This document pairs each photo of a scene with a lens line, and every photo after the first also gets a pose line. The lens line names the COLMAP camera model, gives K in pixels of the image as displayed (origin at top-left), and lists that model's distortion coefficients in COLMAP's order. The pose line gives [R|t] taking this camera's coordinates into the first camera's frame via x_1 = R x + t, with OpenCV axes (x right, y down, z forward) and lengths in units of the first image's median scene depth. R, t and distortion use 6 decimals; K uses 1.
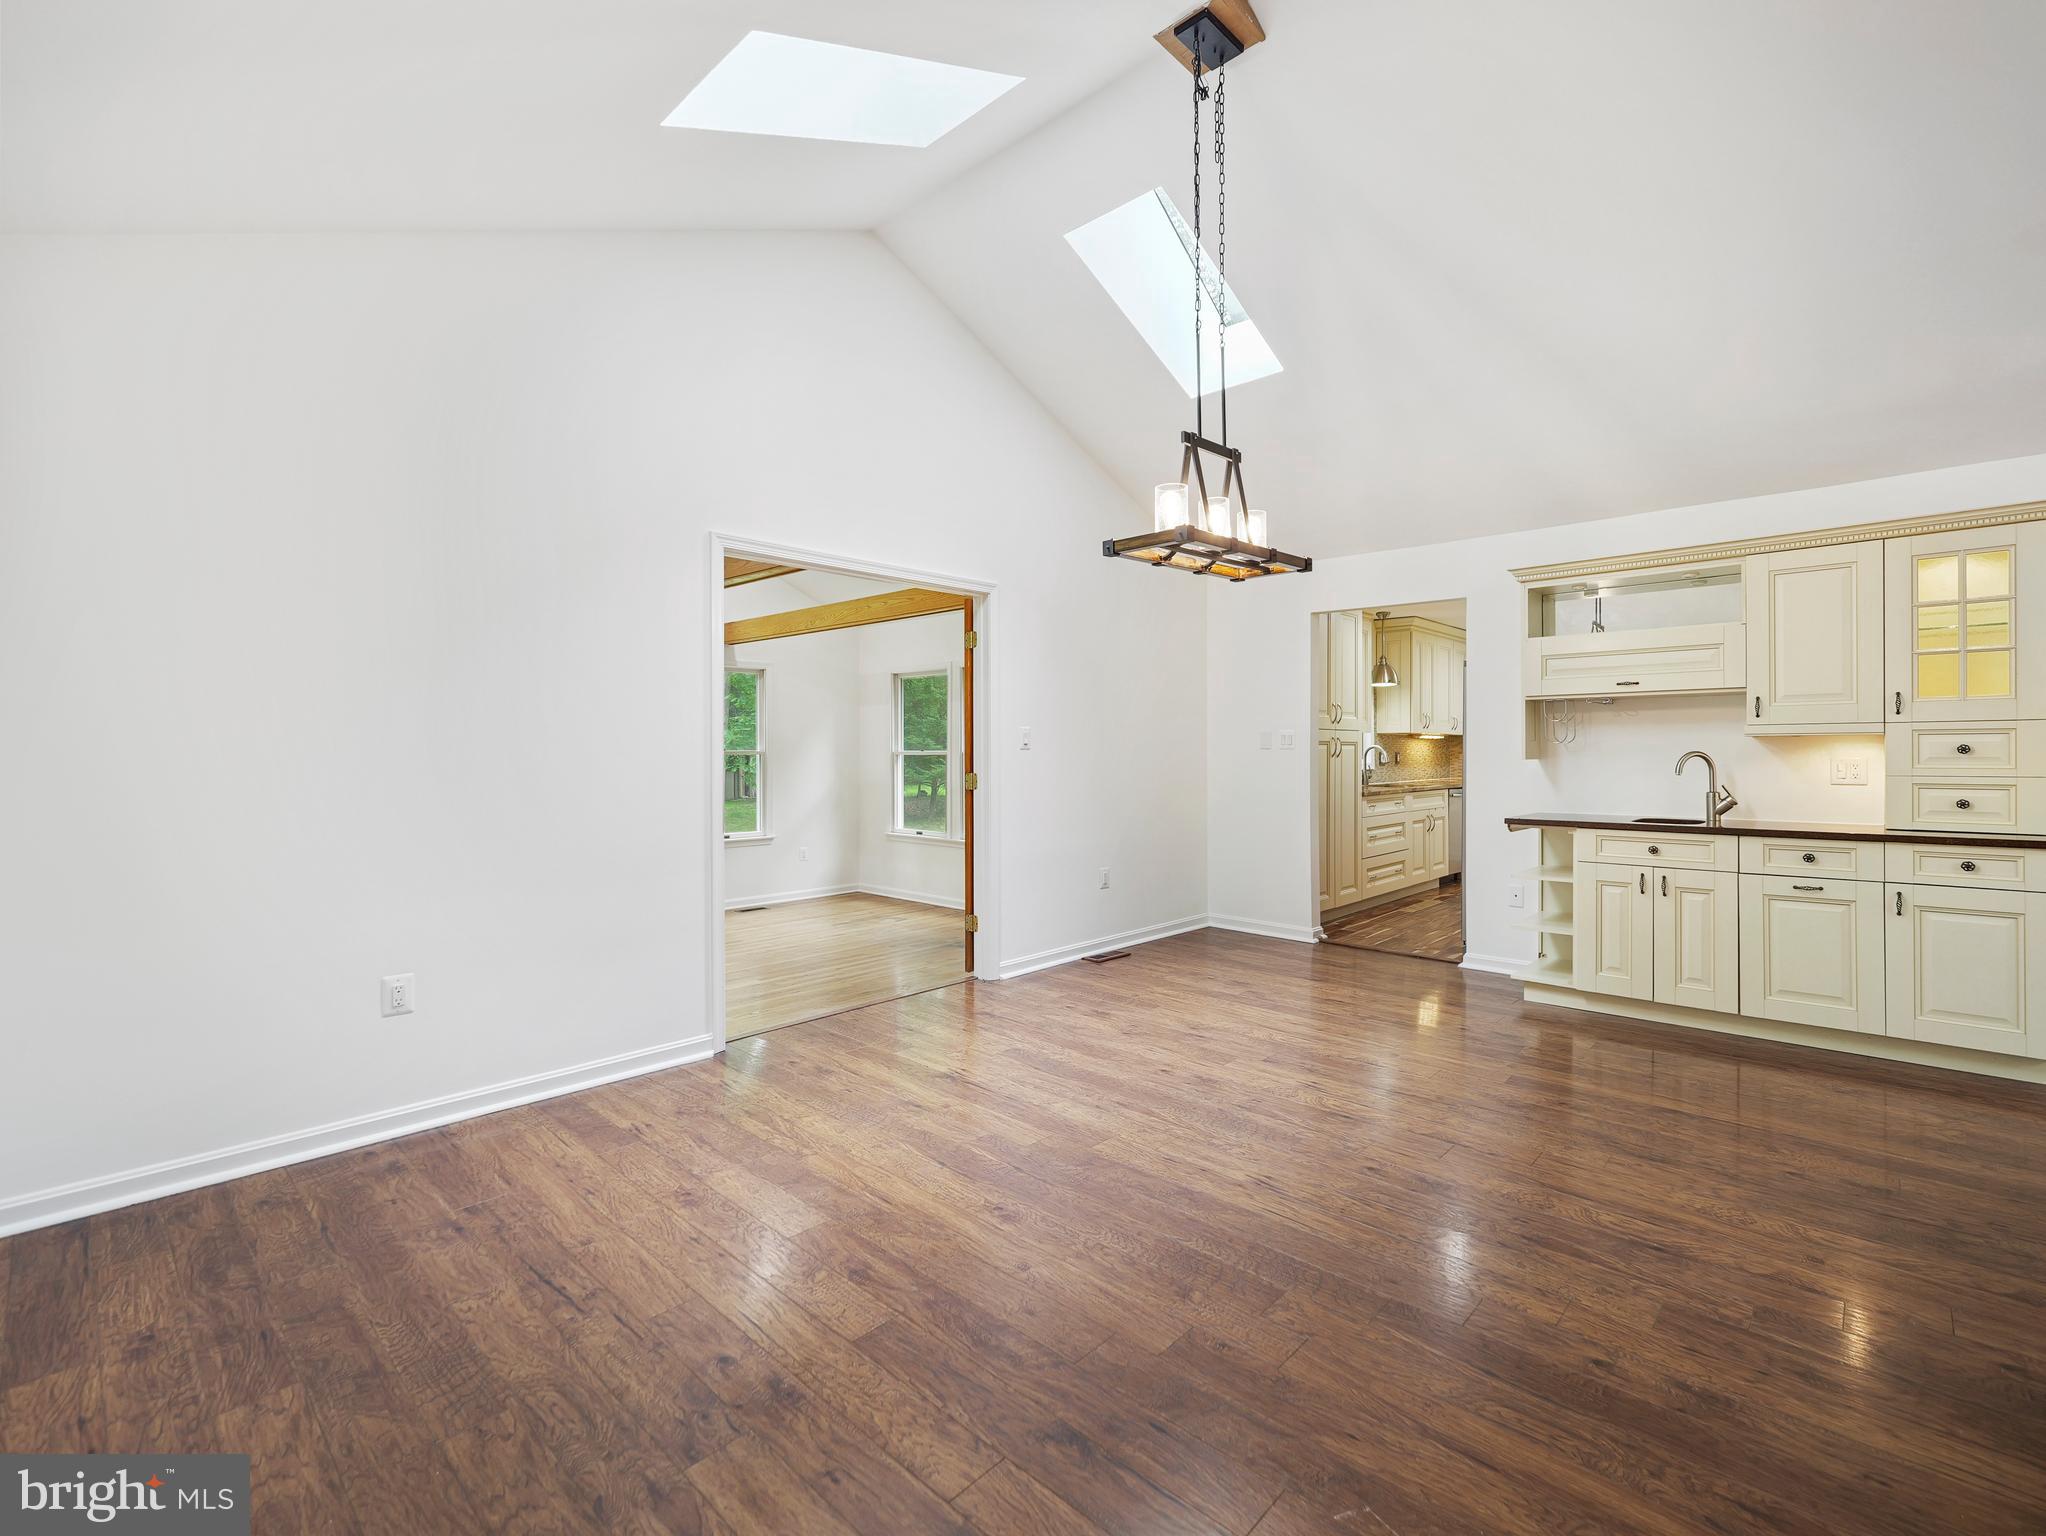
lens RADIAL K [[939.7, 0, 1014.9], [0, 939.7, 752.2], [0, 0, 1]] dist [0.016158, 0.000067]
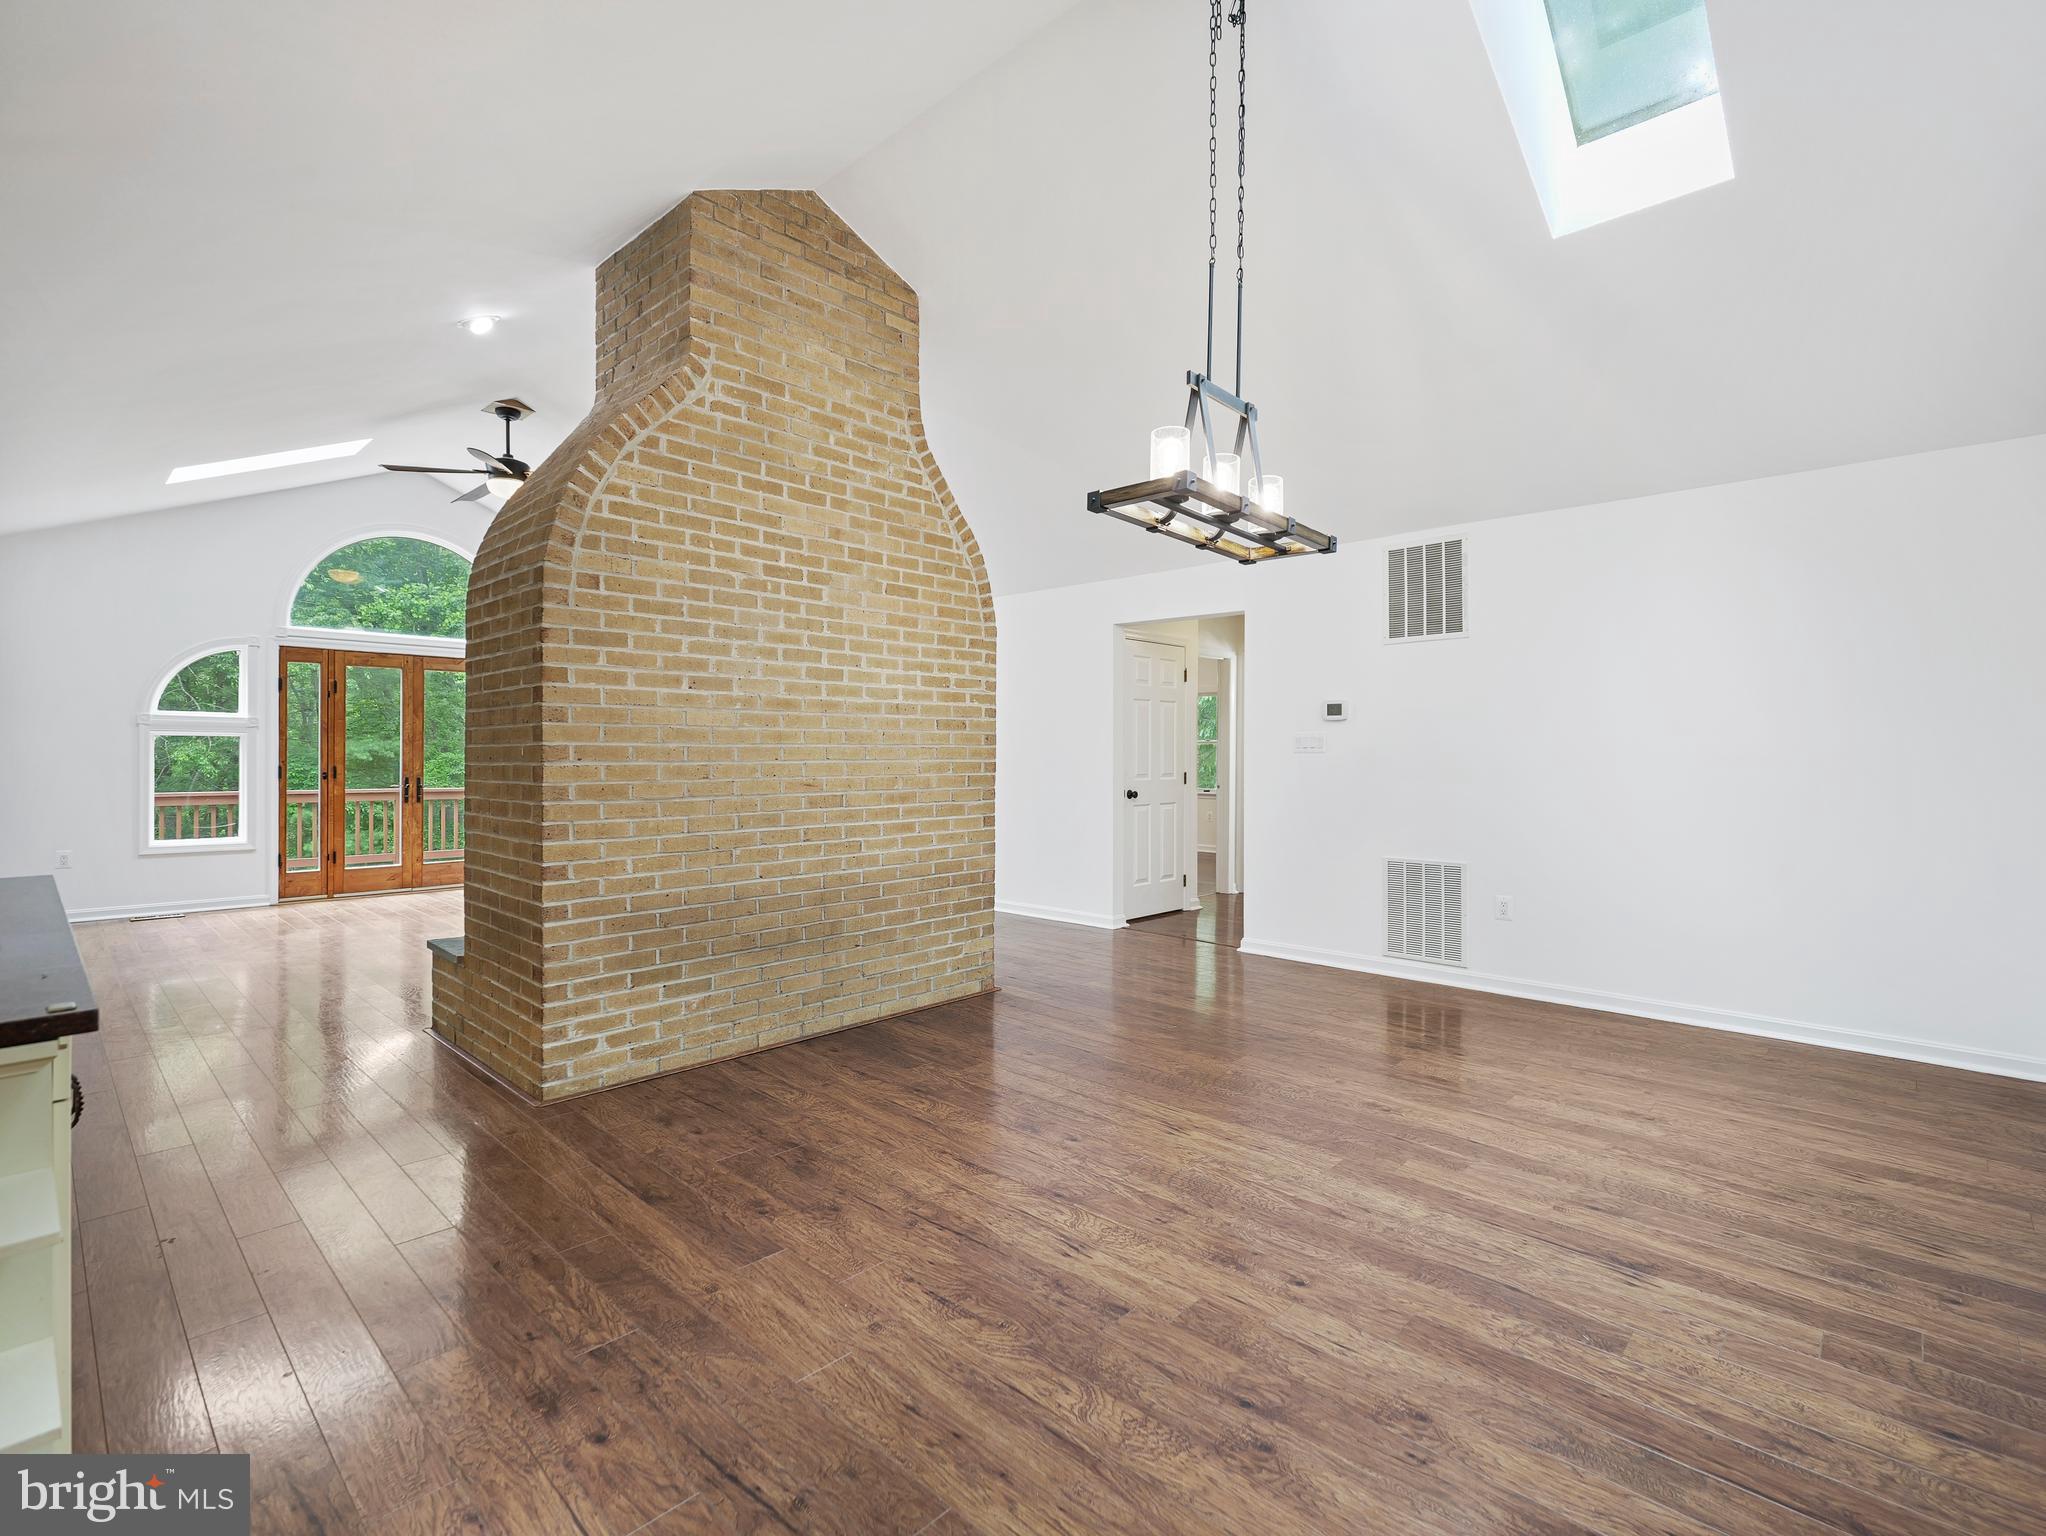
lens RADIAL K [[939.7, 0, 1025.7], [0, 939.7, 754.9], [0, 0, 1]] dist [0.016158, 0.000067]
pose [[-0.999969, -0.007680, -0.001885, 0.380231], [-0.007687, 0.999964, 0.003677, -0.002523], [0.001857, 0.003691, -0.999991, 1.806487]]
